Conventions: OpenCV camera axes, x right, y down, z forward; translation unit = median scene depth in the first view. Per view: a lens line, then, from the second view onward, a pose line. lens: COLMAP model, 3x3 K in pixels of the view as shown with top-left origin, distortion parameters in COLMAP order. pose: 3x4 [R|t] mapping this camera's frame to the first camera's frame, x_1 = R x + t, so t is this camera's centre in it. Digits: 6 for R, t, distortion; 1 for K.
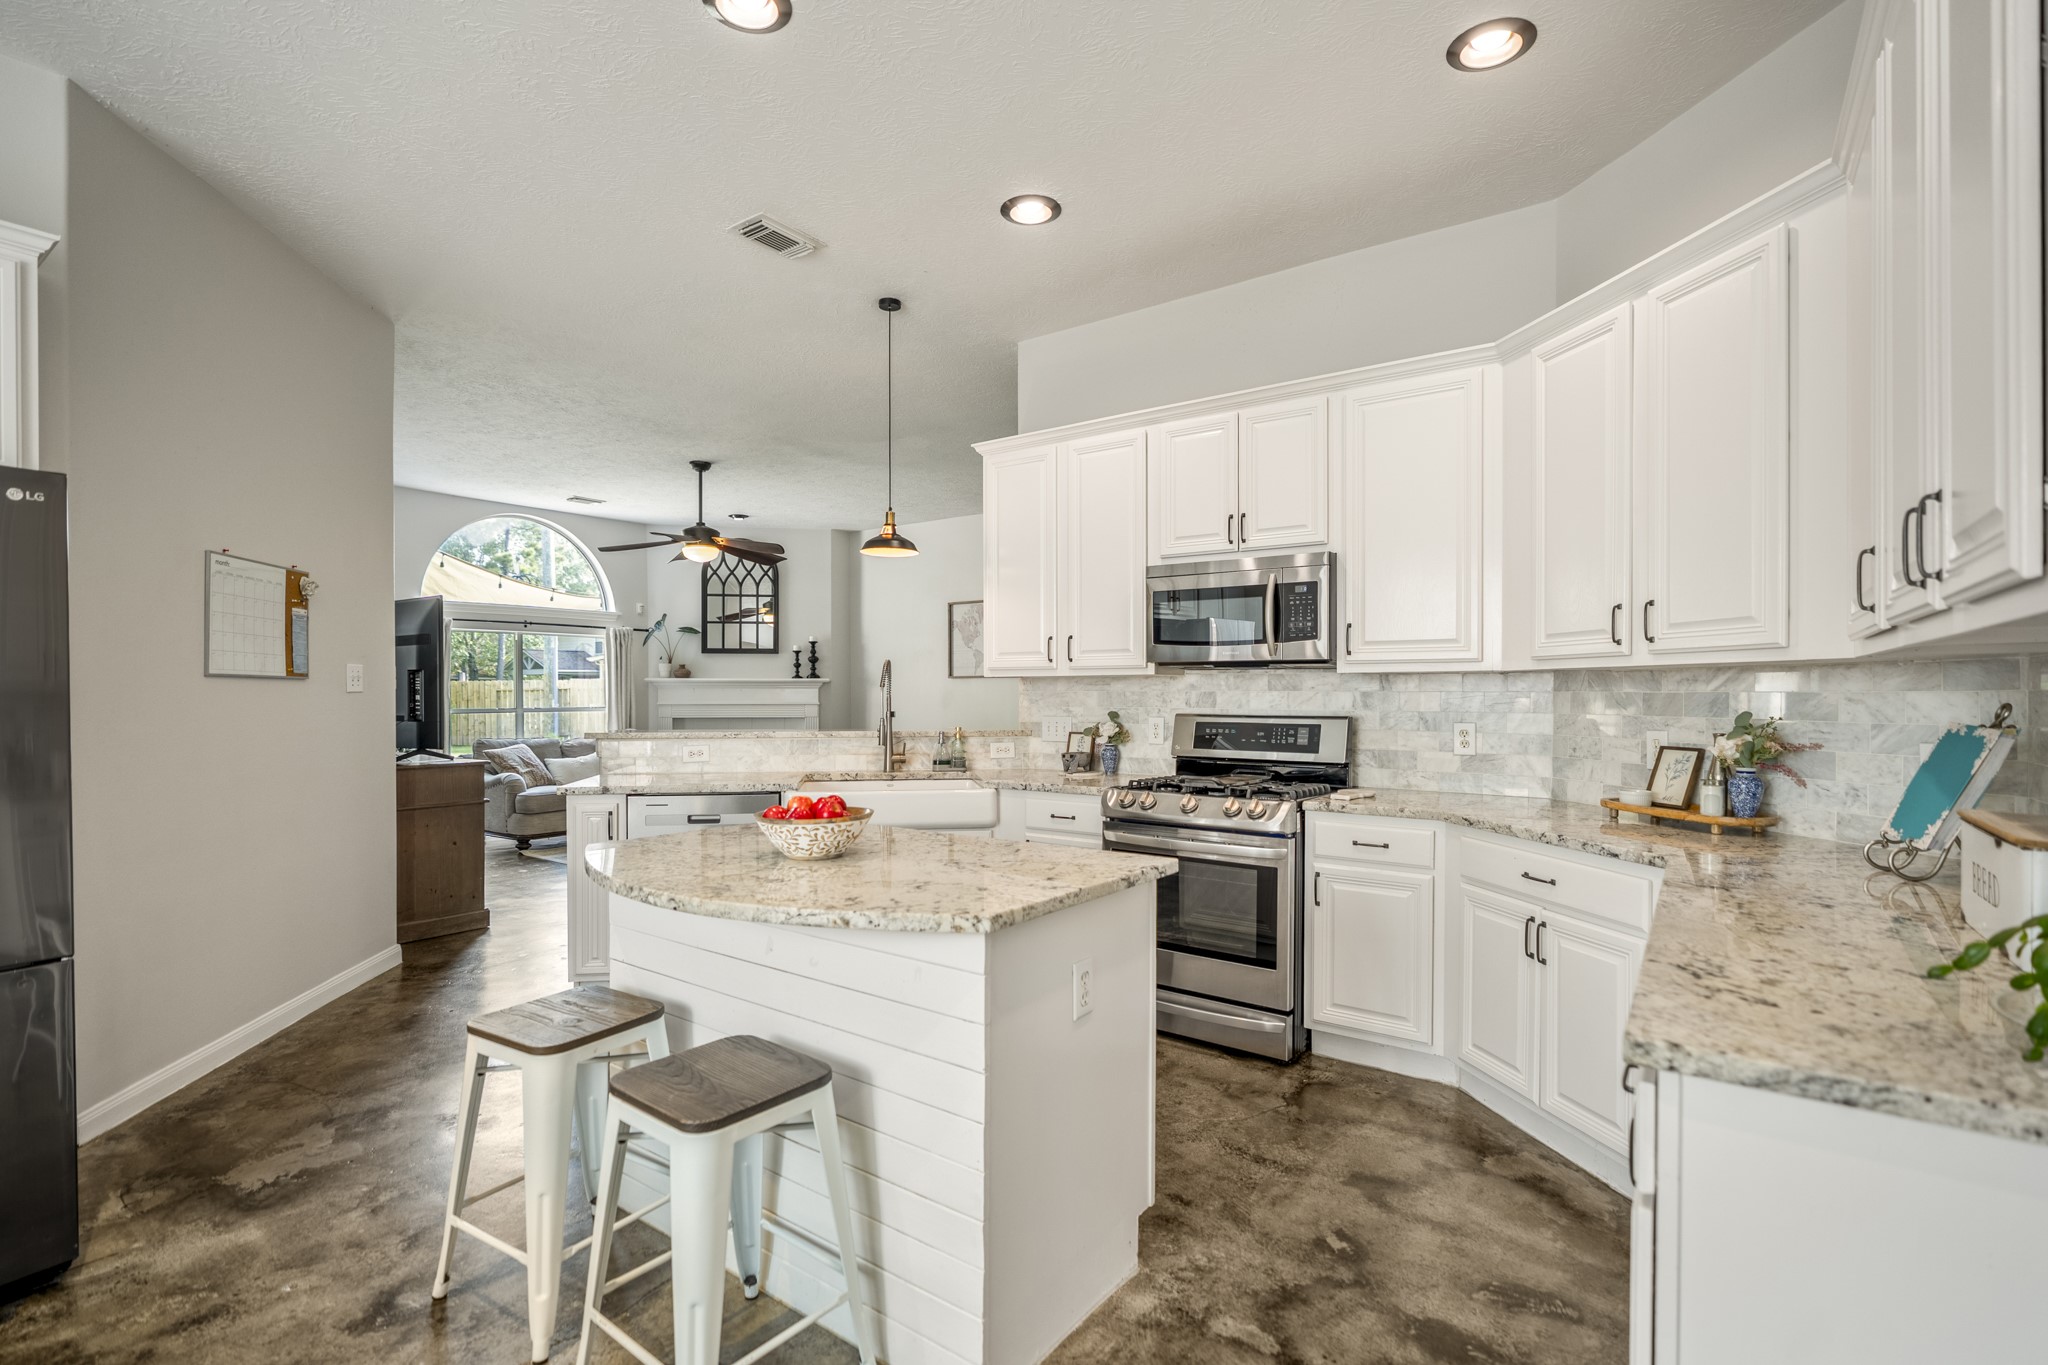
lens RADIAL K [[961.1, 0, 1032.2], [0, 961.1, 685.8], [0, 0, 1]] dist [-0.016966, 0.004696]
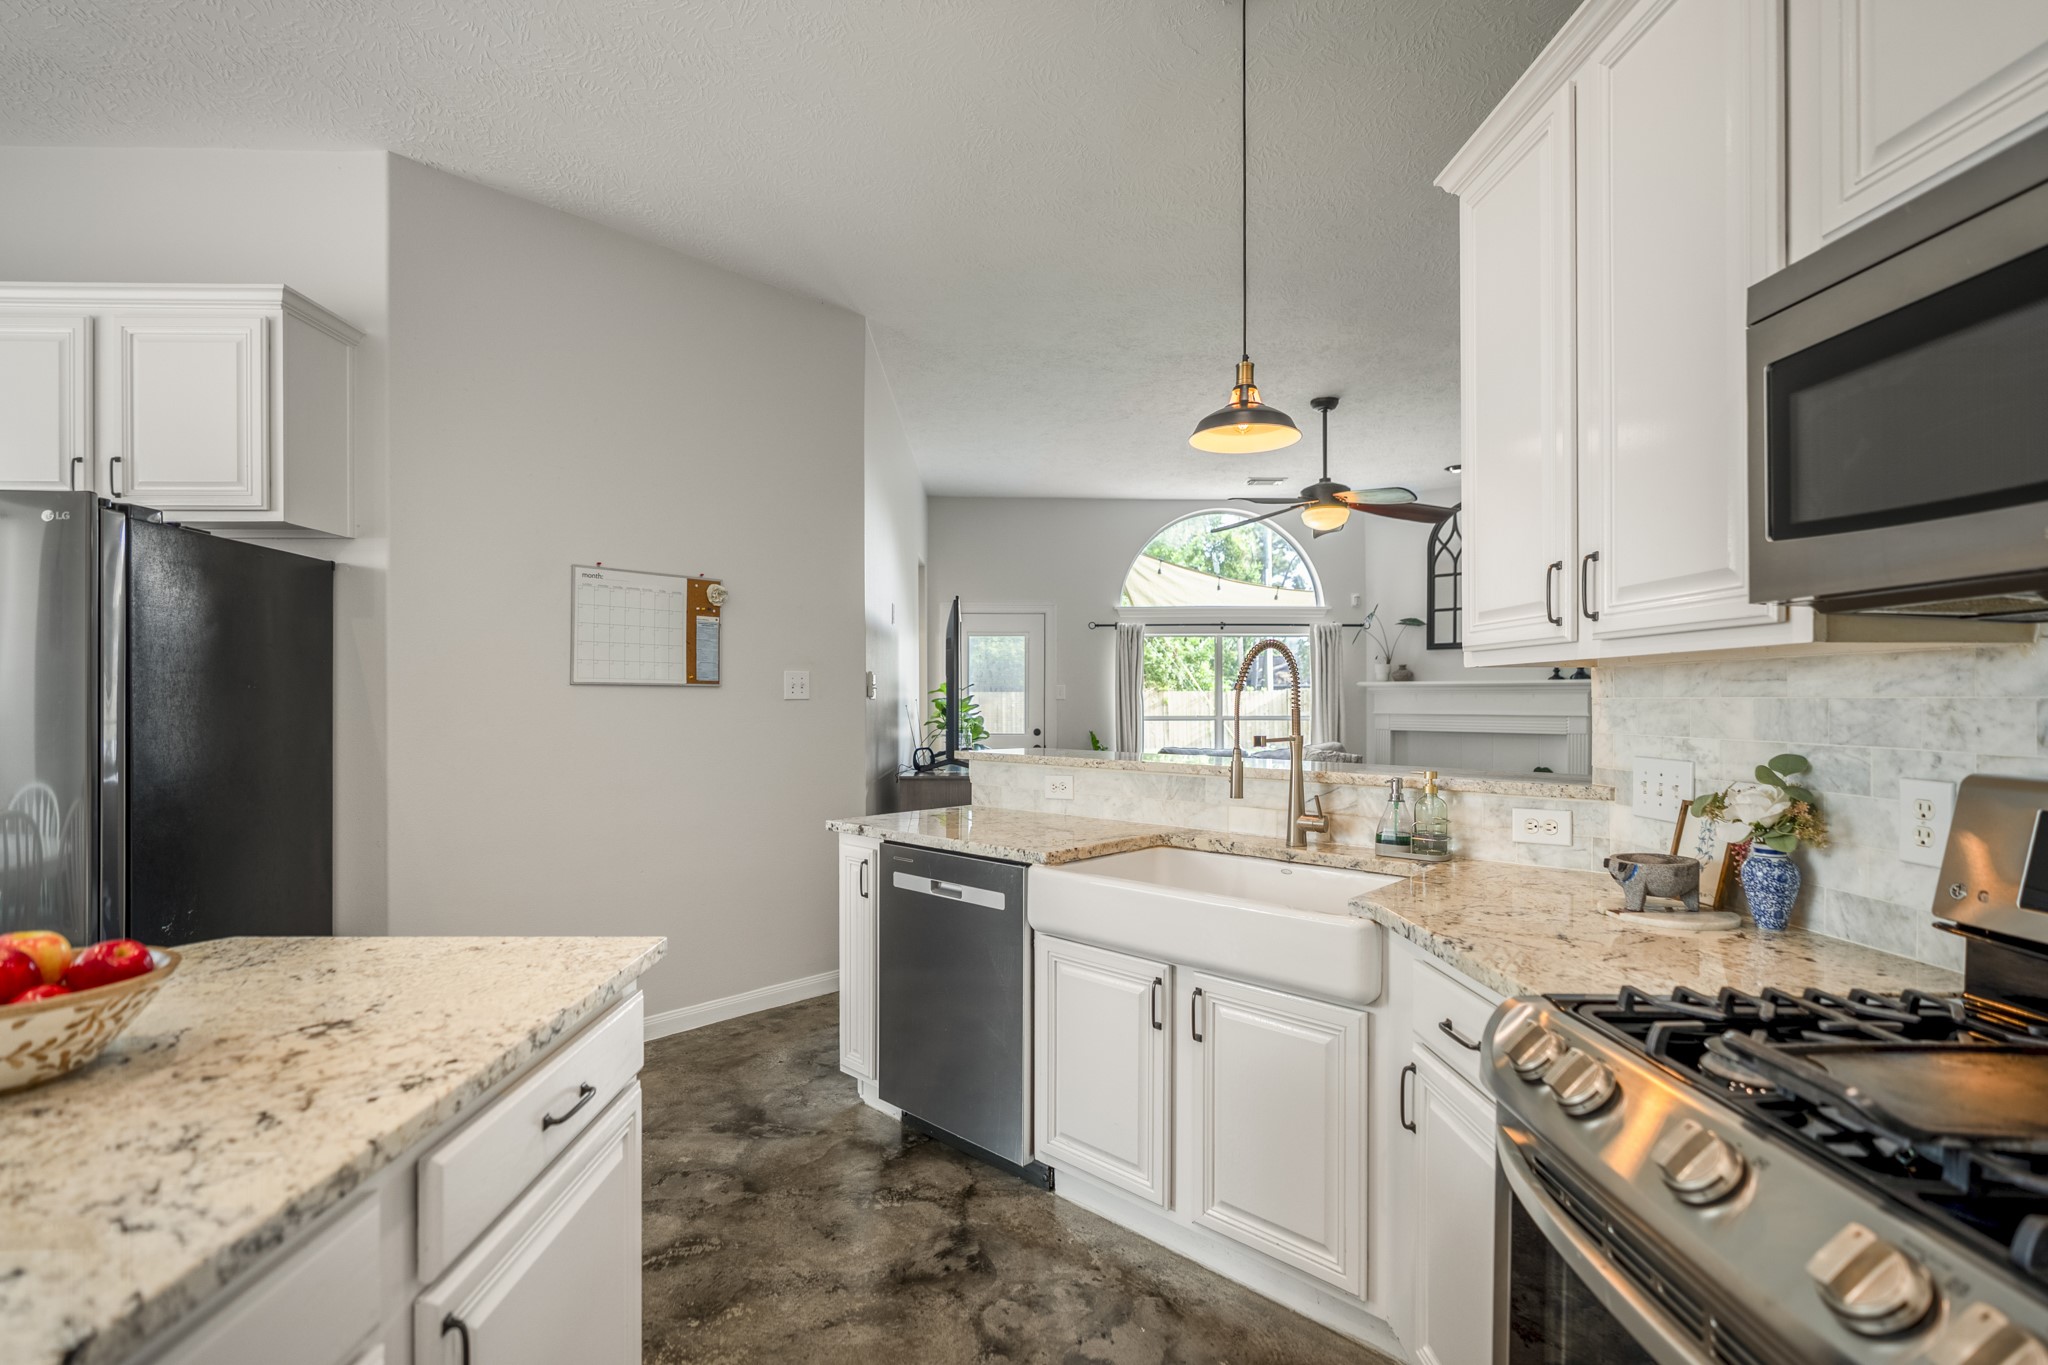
lens RADIAL K [[961.1, 0, 1014.2], [0, 961.1, 698.2], [0, 0, 1]] dist [-0.016966, 0.004696]
pose [[0.596959, -0.000784, -0.802271, 0.205559], [0.005905, 0.999977, 0.003417, 0.003013], [0.802250, -0.006777, 0.596950, 0.584040]]
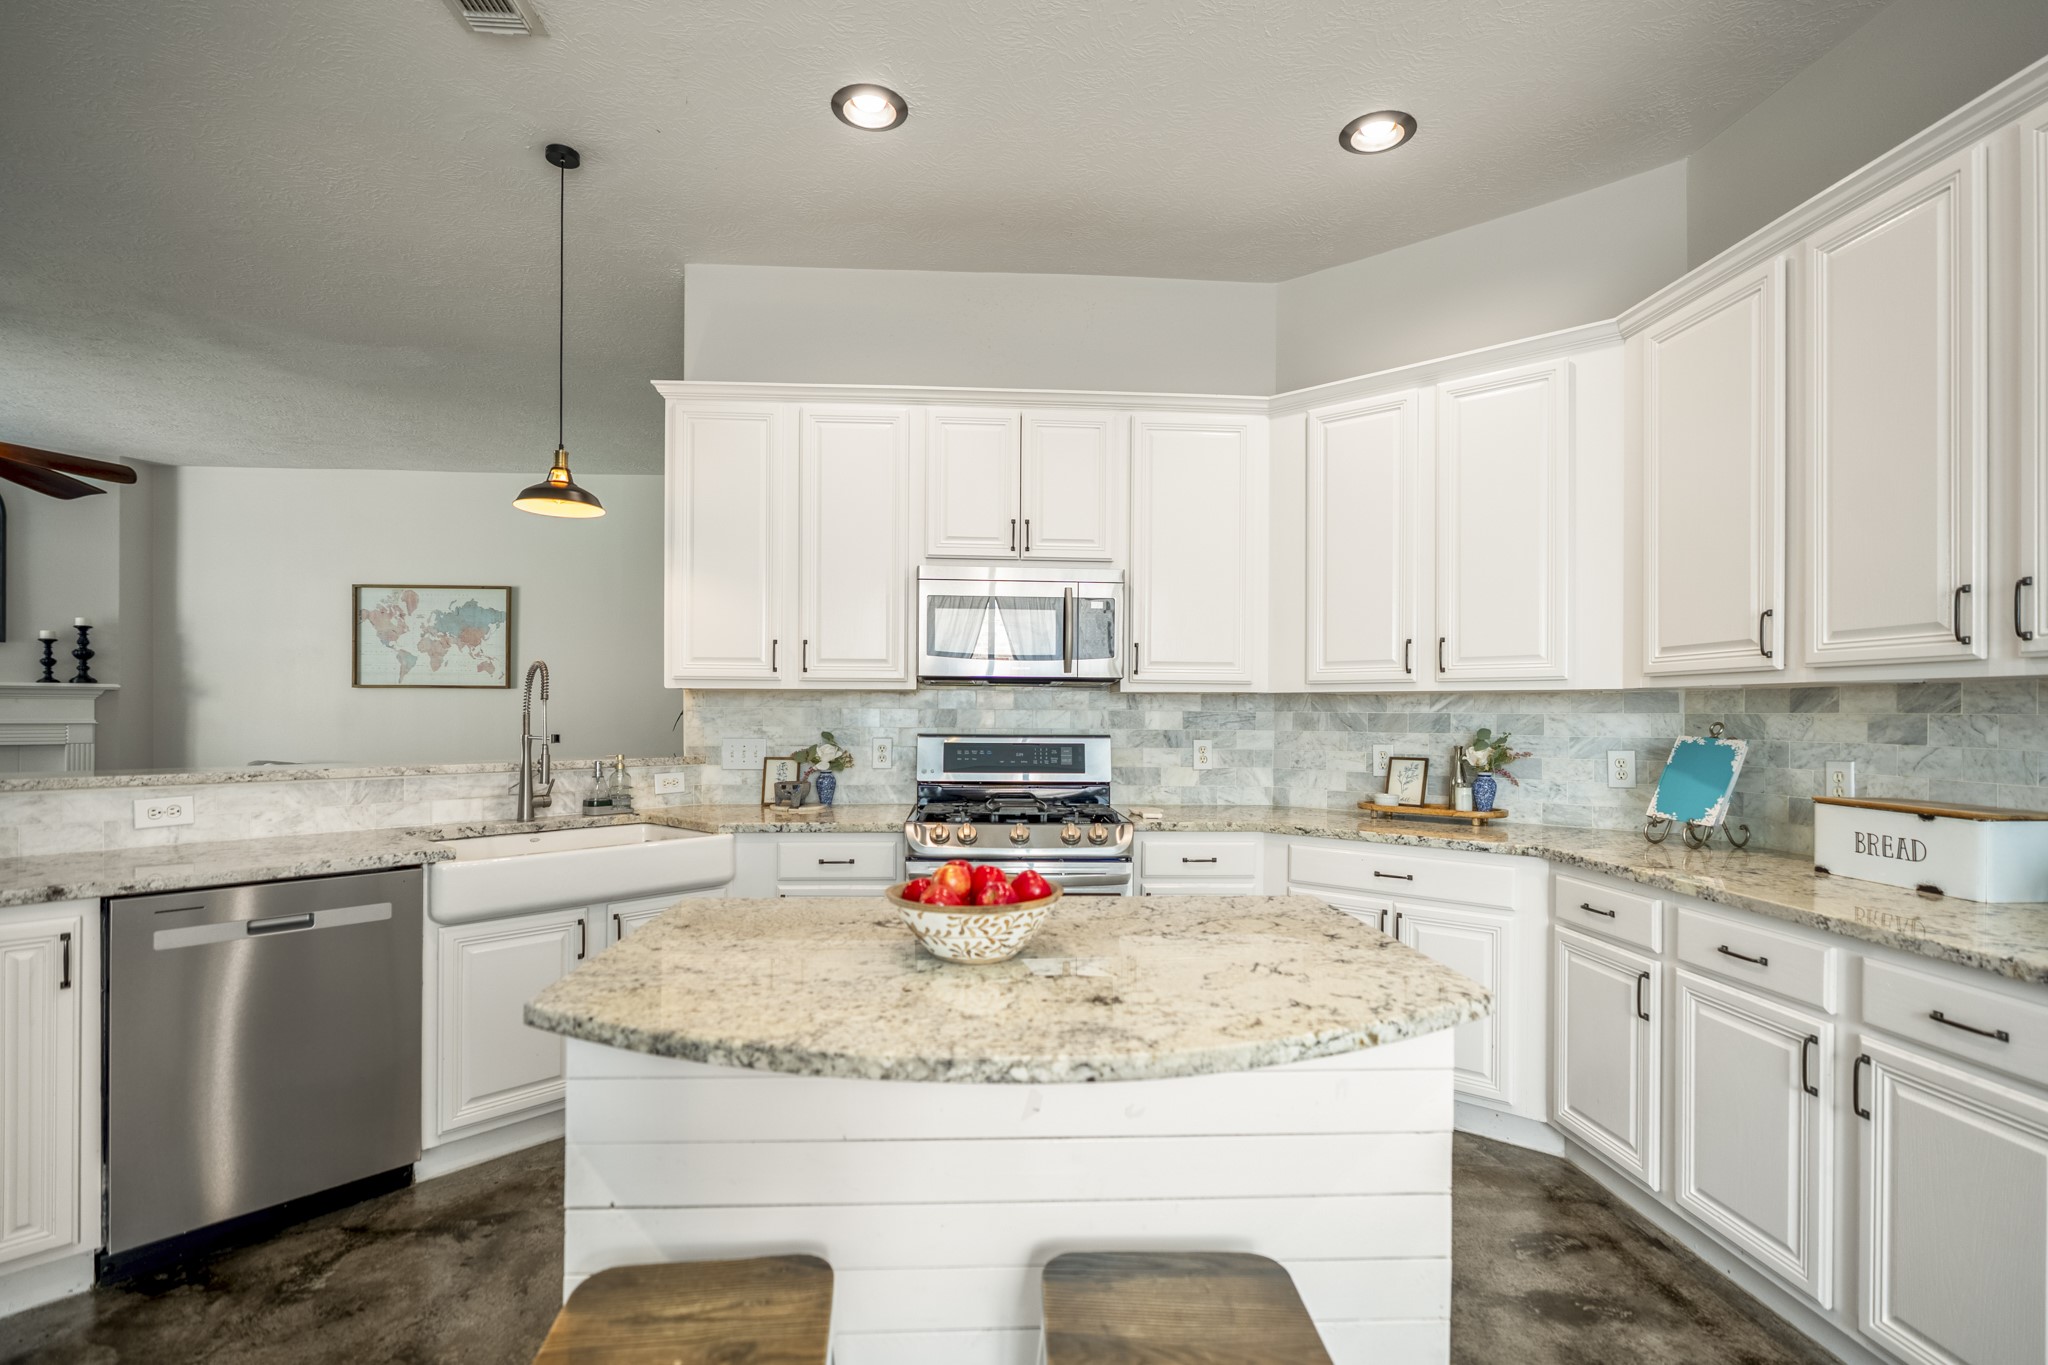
lens RADIAL K [[961.1, 0, 1034.9], [0, 961.1, 703.9], [0, 0, 1]] dist [-0.016966, 0.004696]
pose [[0.771444, 0.009333, 0.636228, -0.328378], [-0.010411, 0.999944, -0.002044, 0.001833], [-0.636211, -0.005047, 0.771498, 0.241580]]
